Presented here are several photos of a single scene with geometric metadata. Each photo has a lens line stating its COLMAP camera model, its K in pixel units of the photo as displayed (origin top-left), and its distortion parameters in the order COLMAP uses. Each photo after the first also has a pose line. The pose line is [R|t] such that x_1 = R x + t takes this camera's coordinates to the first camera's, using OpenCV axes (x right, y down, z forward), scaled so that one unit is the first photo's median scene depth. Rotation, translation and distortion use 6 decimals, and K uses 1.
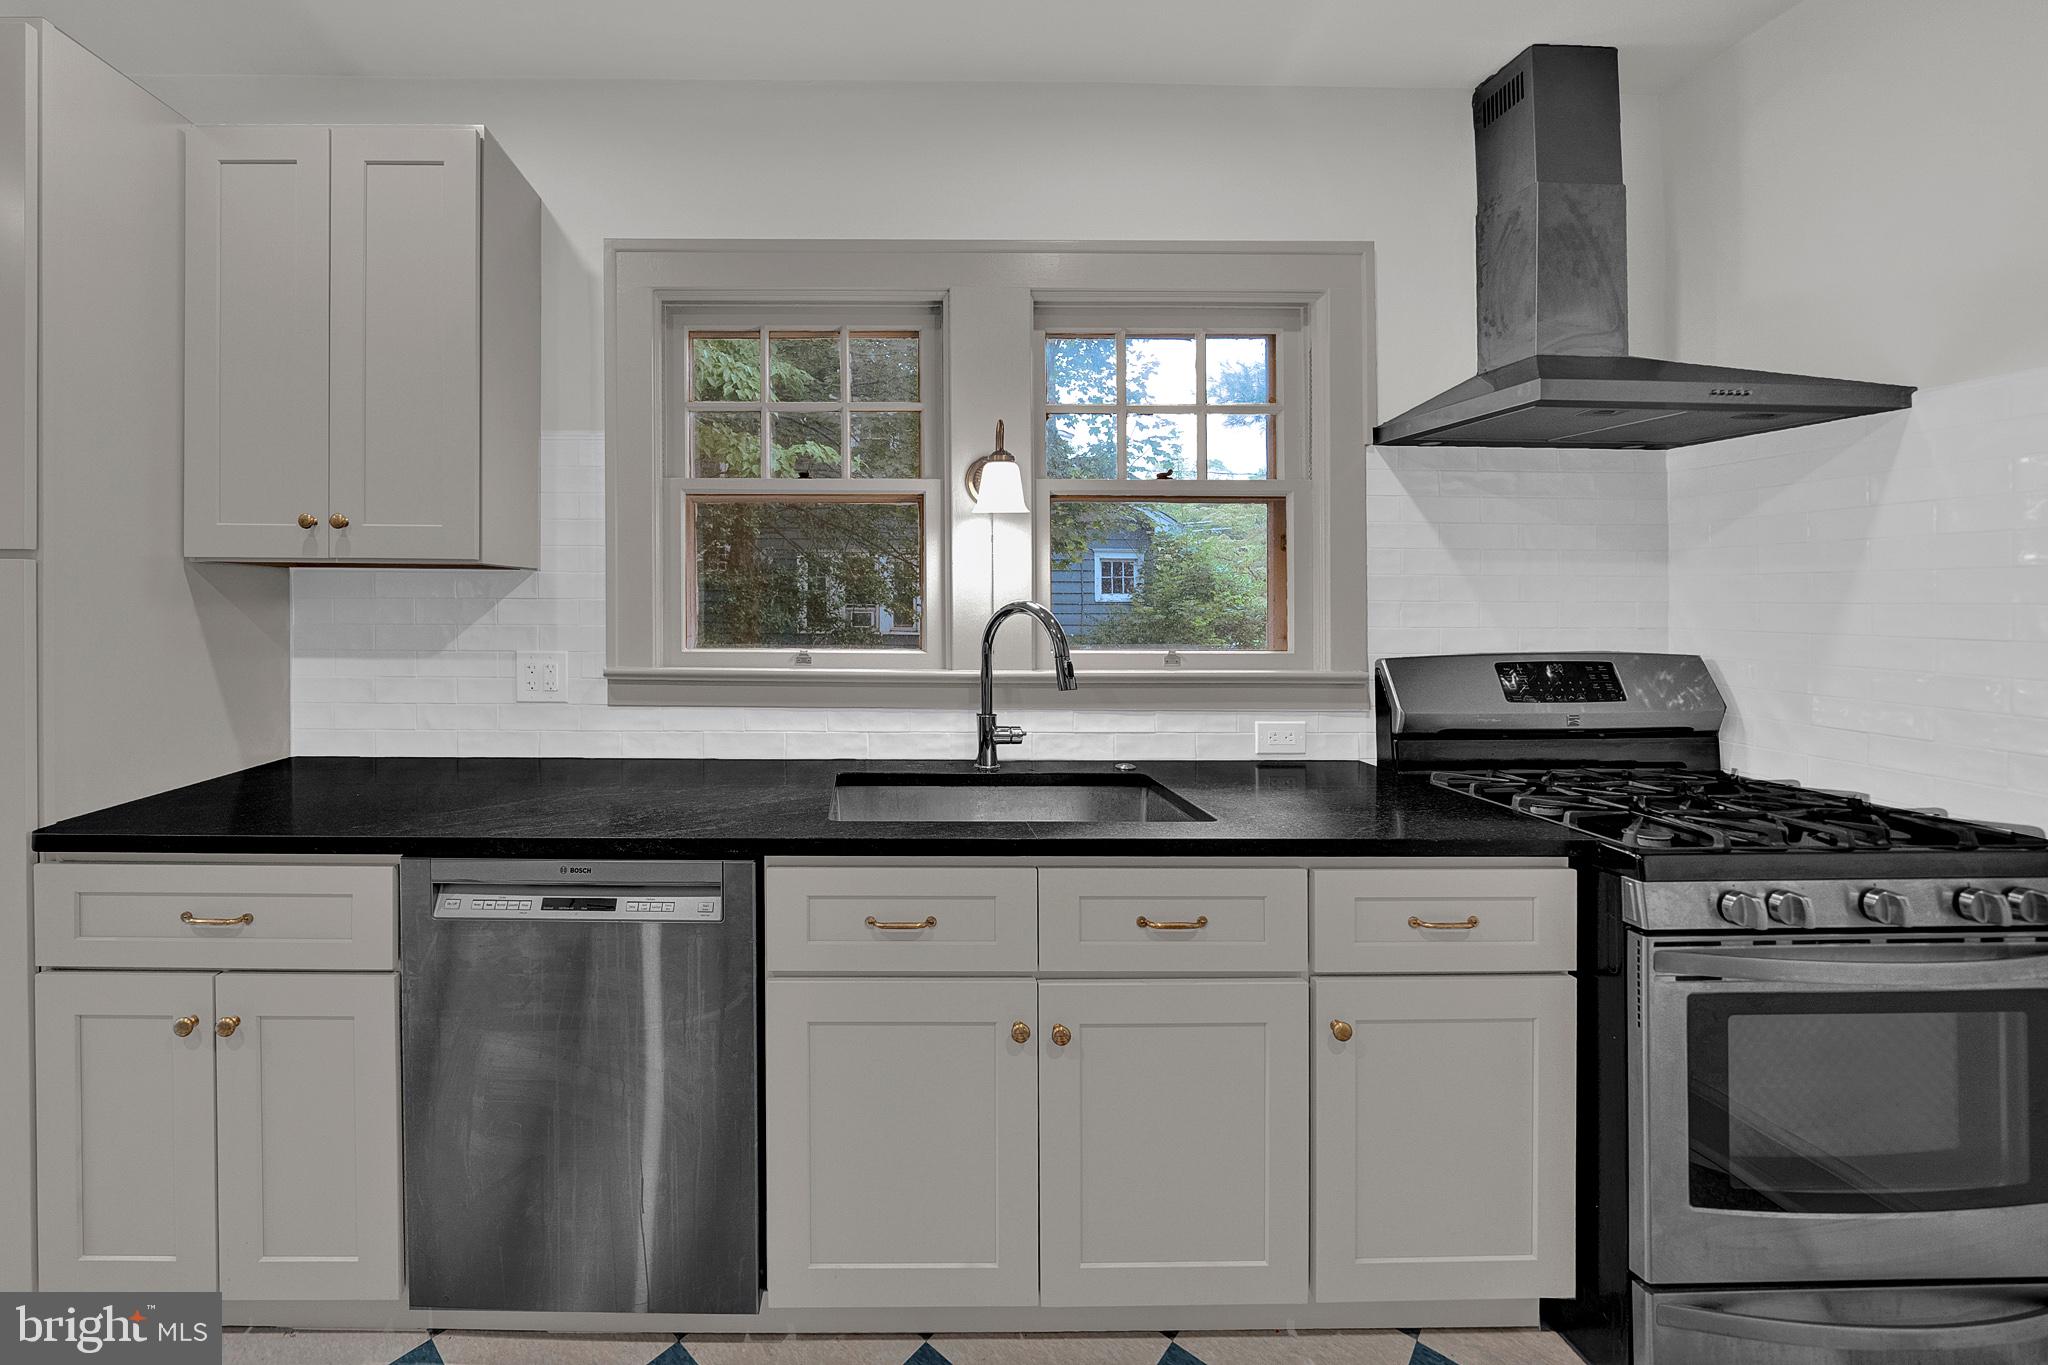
lens RADIAL K [[805.0, 0, 1023.5], [0, 805.0, 602.4], [0, 0, 1]] dist [0.000275, -0.000198]
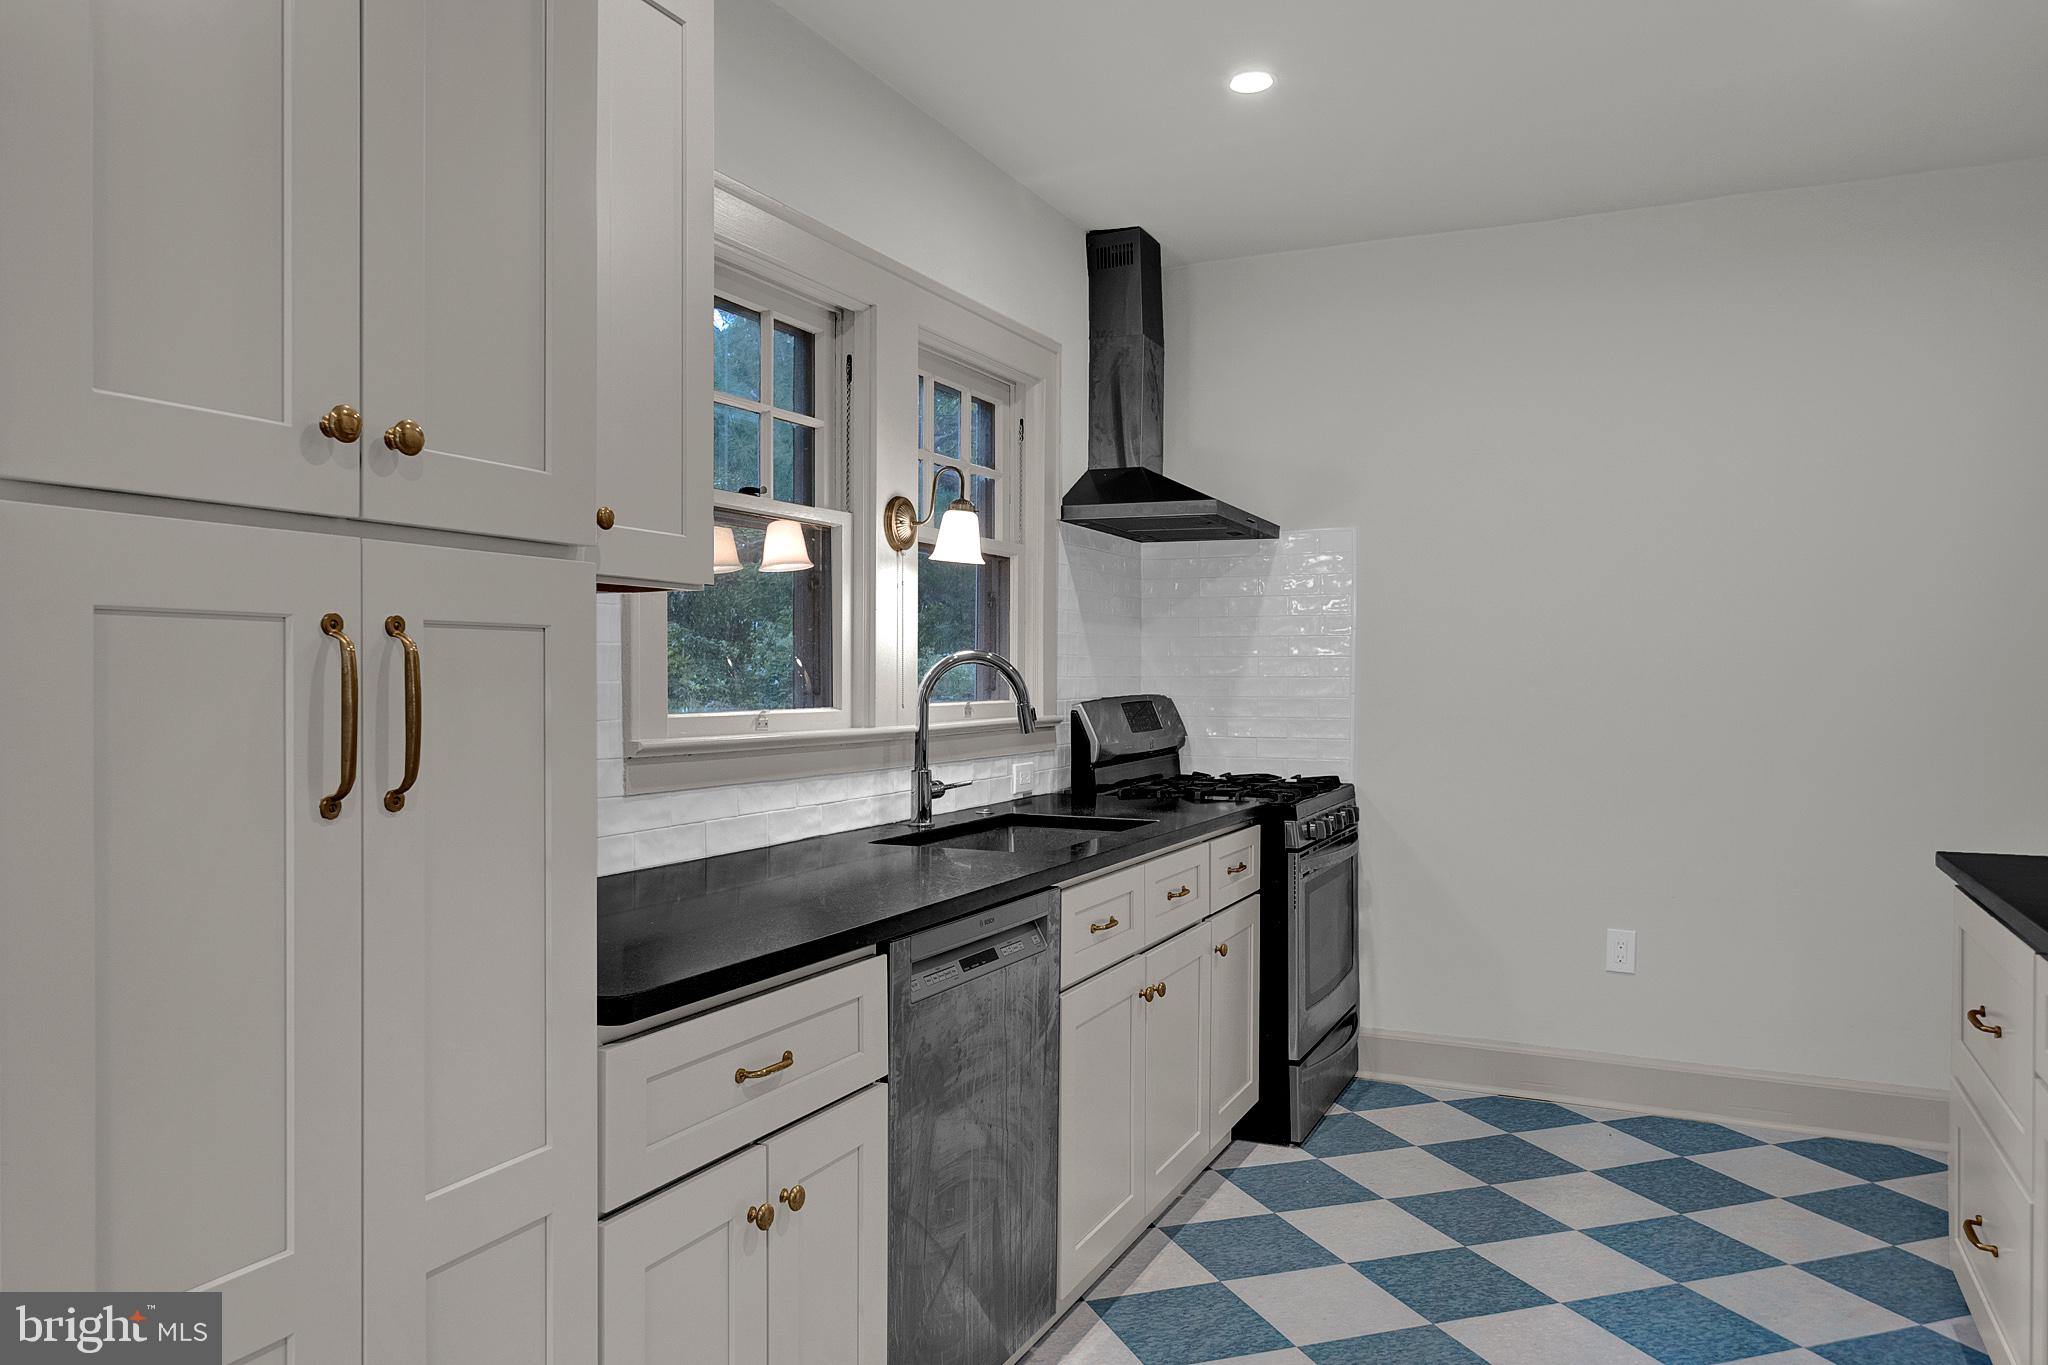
lens RADIAL K [[1435.7, 0, 1024.2], [0, 1435.7, 675.7], [0, 0, 1]] dist [0.011803, 0.000283]
pose [[0.437683, -0.008309, 0.899091, -1.510538], [0.000948, 0.999961, 0.008779, 0.012283], [-0.899129, -0.002990, 0.437673, 0.143846]]
